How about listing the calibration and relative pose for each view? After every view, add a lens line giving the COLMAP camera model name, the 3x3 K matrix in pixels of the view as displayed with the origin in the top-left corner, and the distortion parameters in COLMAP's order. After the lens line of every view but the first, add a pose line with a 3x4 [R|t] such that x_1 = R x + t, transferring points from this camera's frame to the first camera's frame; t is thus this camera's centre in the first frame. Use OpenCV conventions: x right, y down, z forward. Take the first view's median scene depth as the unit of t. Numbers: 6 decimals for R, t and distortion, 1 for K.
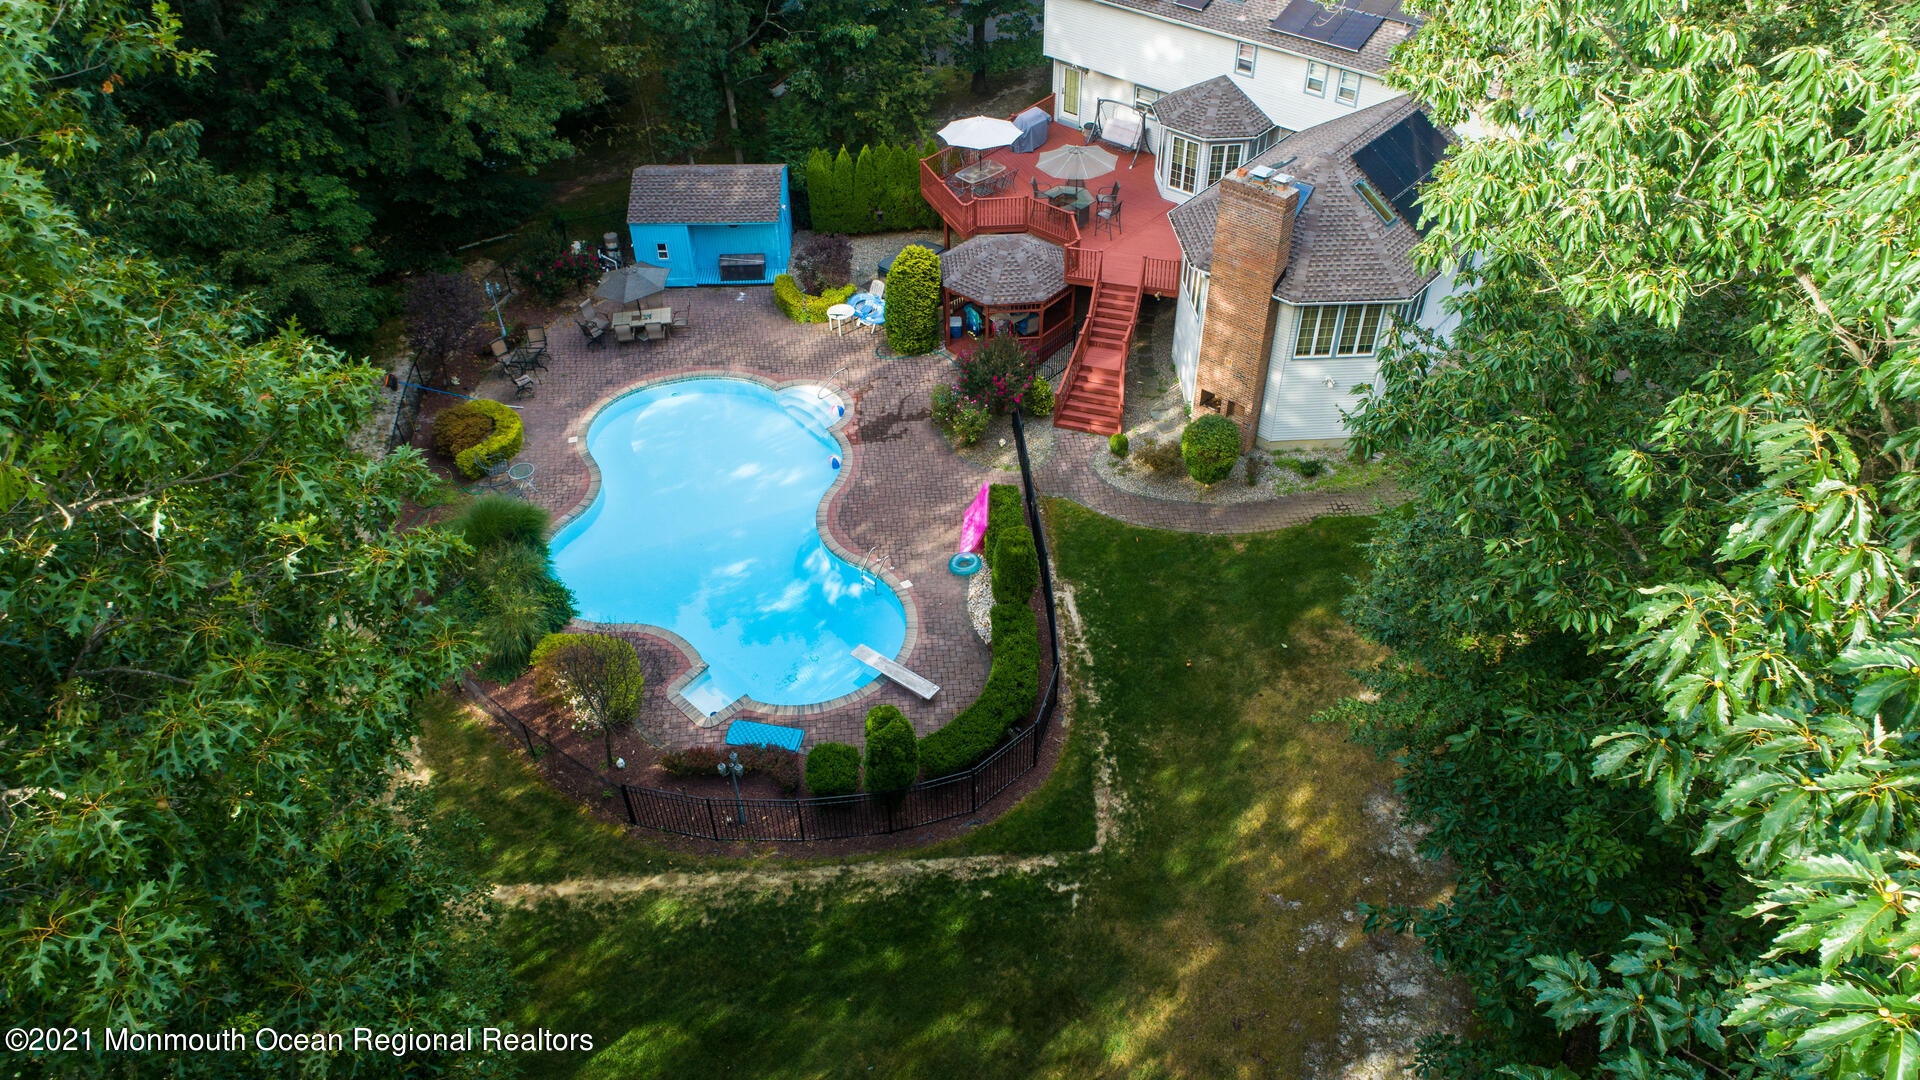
lens RADIAL K [[1289.6, 0, 960.0], [0, 1289.6, 540.0], [0, 0, 1]] dist [-0.014761, 0.006079]
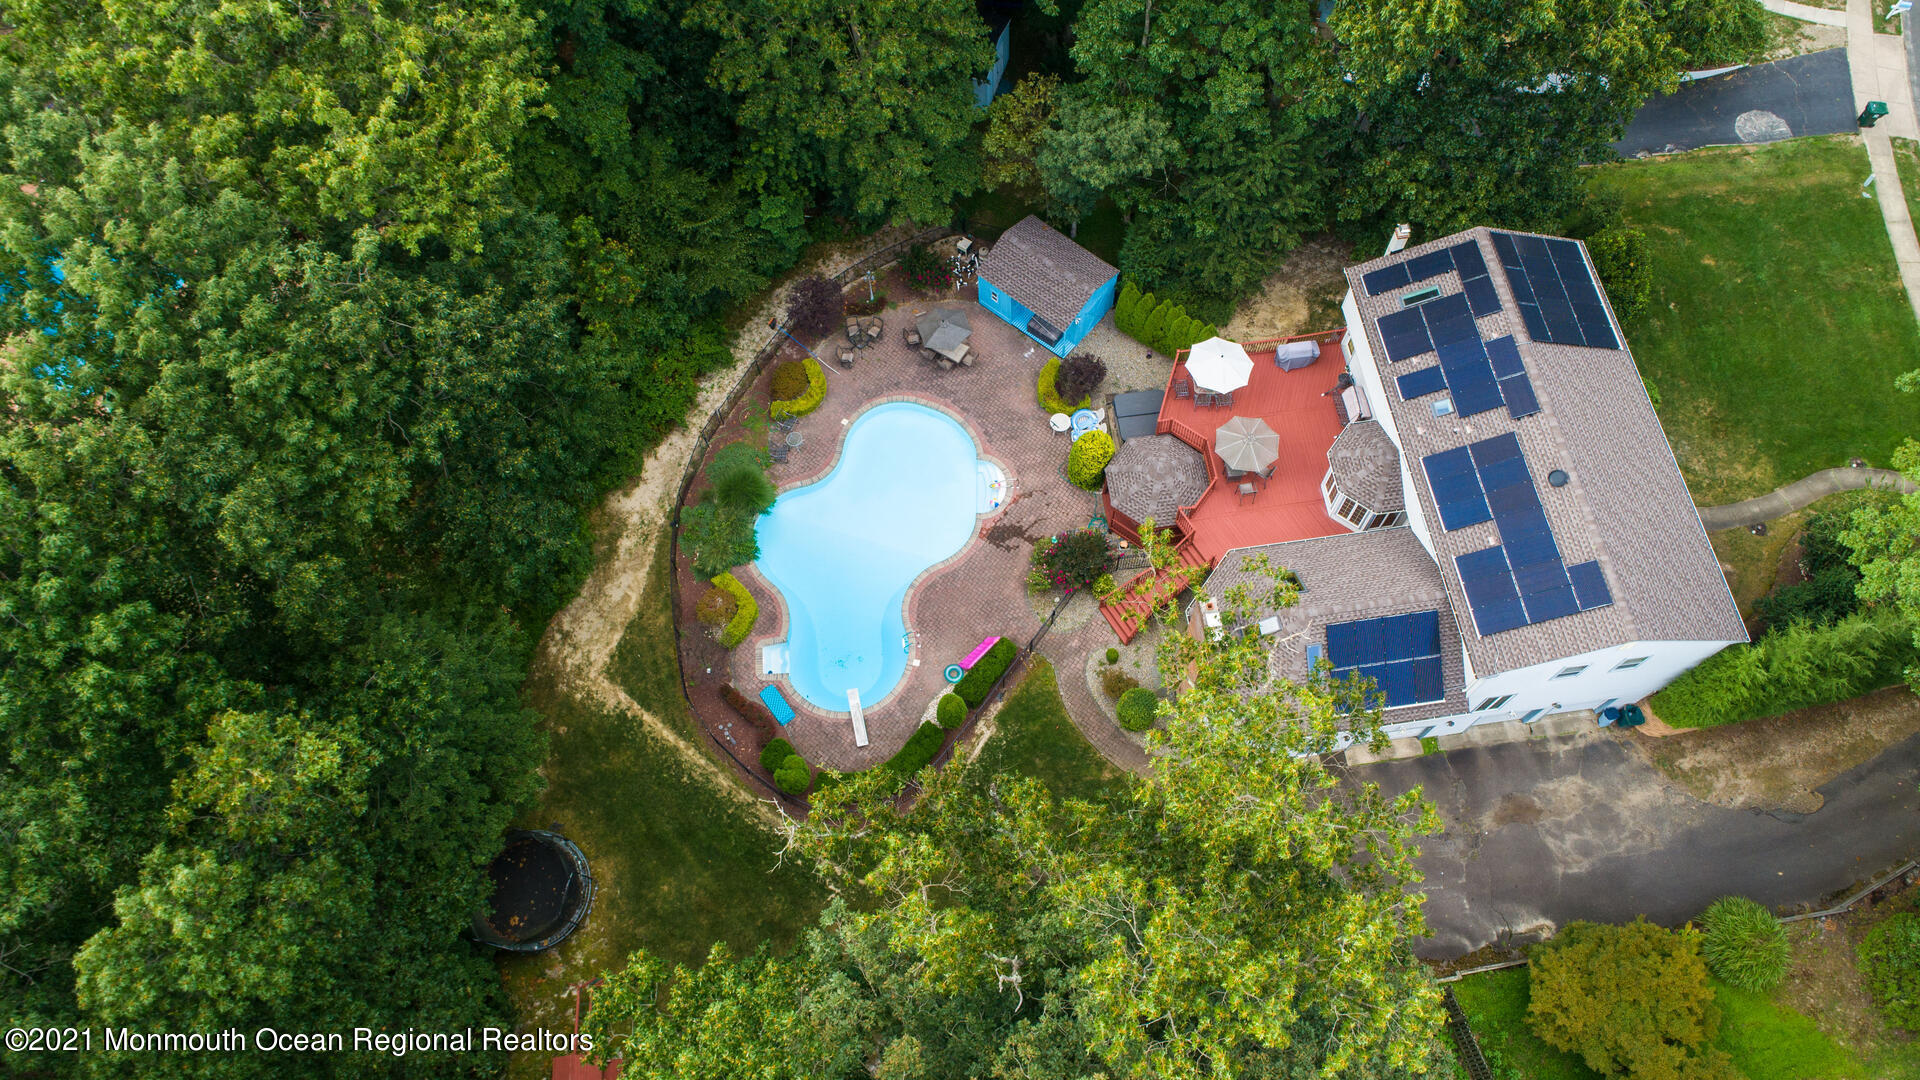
lens RADIAL K [[1289.6, 0, 960.0], [0, 1289.6, 540.0], [0, 0, 1]] dist [-0.014761, 0.006079]
pose [[0.752646, 0.596910, -0.277890, 0.328335], [-0.425729, 0.763142, 0.486178, -0.821588], [0.502274, -0.247614, 0.828498, -0.240124]]
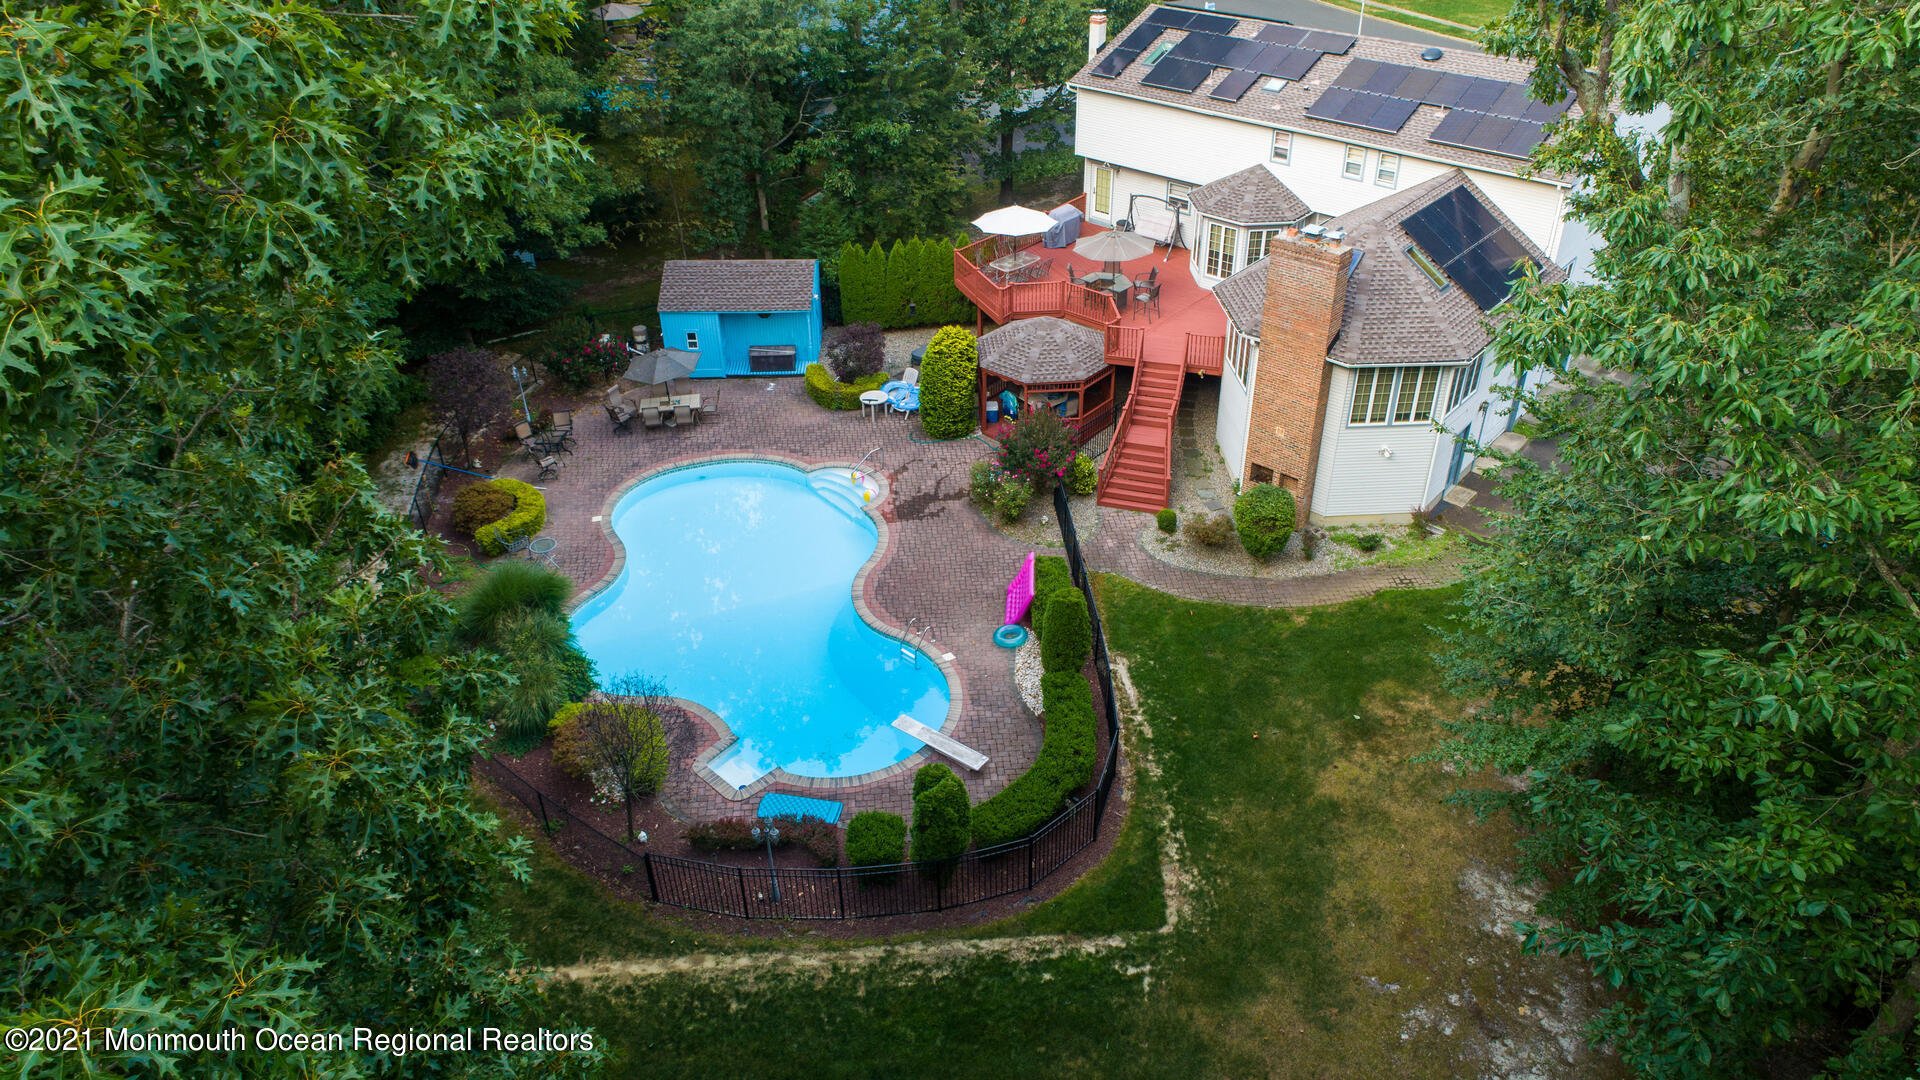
lens RADIAL K [[1289.6, 0, 960.0], [0, 1289.6, 540.0], [0, 0, 1]] dist [-0.014761, 0.006079]
pose [[0.999988, -0.001433, -0.004583, -0.026955], [0.000830, 0.991643, -0.129008, 0.066472], [0.004729, 0.129003, 0.991633, 0.053262]]
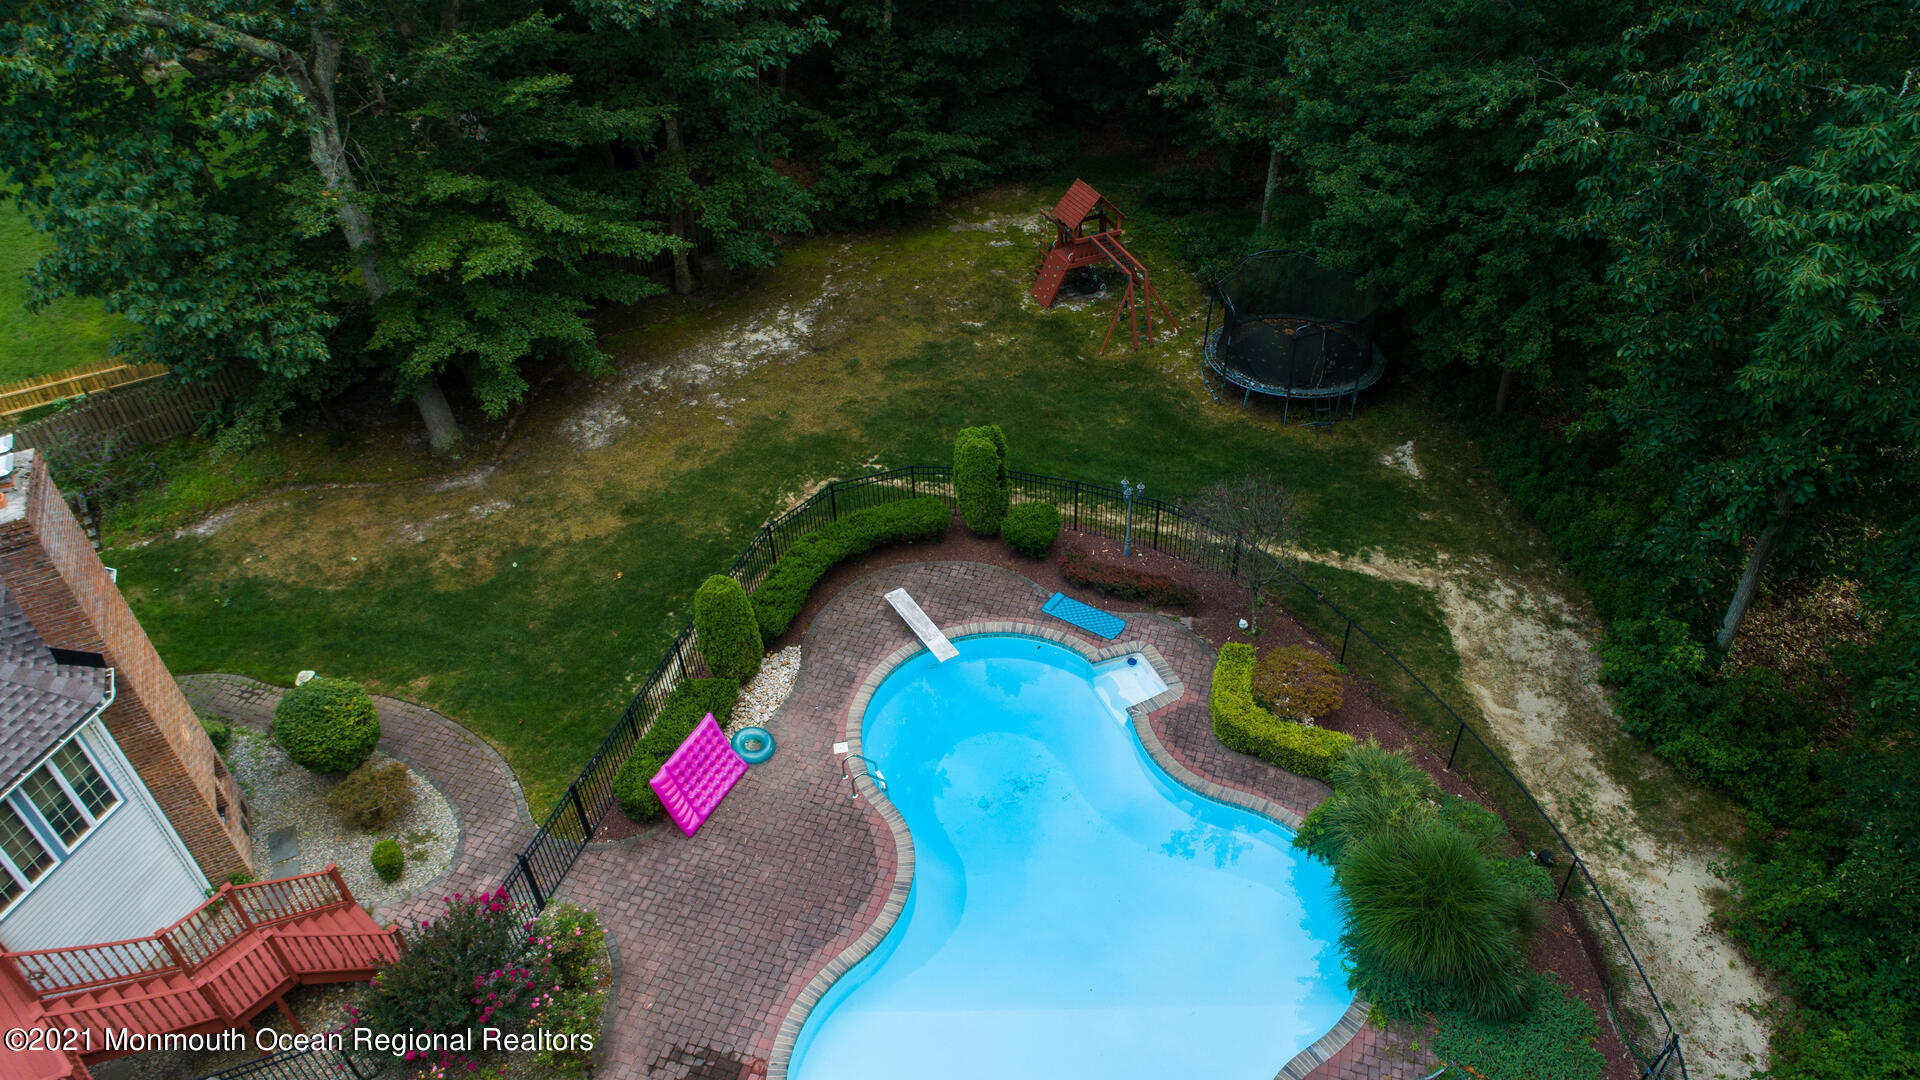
lens RADIAL K [[1289.6, 0, 960.0], [0, 1289.6, 540.0], [0, 0, 1]] dist [-0.014761, 0.006079]
pose [[-0.920323, -0.211638, 0.328960, -0.296134], [0.291664, 0.189103, 0.937642, -0.605664], [-0.260648, 0.958879, -0.112309, 0.888022]]
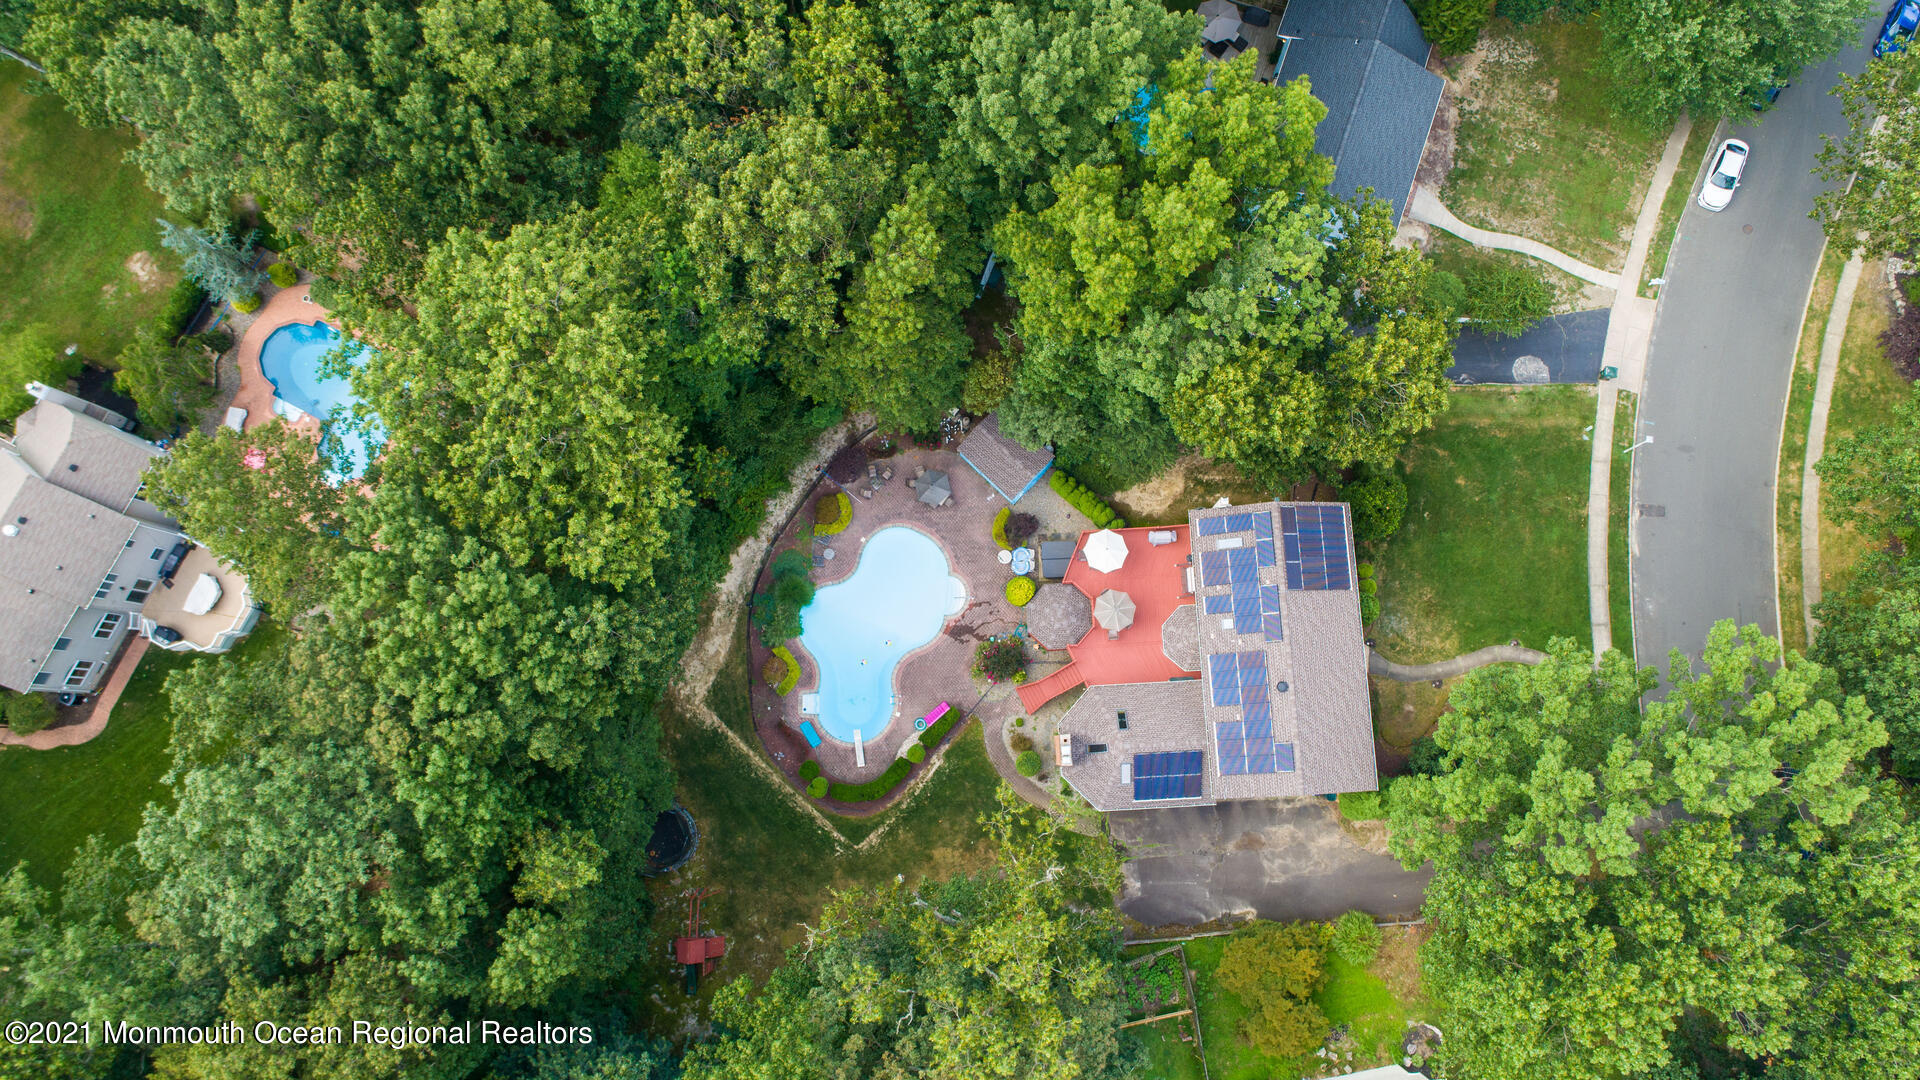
lens RADIAL K [[1289.6, 0, 960.0], [0, 1289.6, 540.0], [0, 0, 1]] dist [-0.014761, 0.006079]
pose [[0.696218, 0.707658, -0.120418, 0.100402], [-0.459568, 0.568281, 0.682535, -1.833137], [0.551433, -0.419853, 0.720864, -0.588439]]
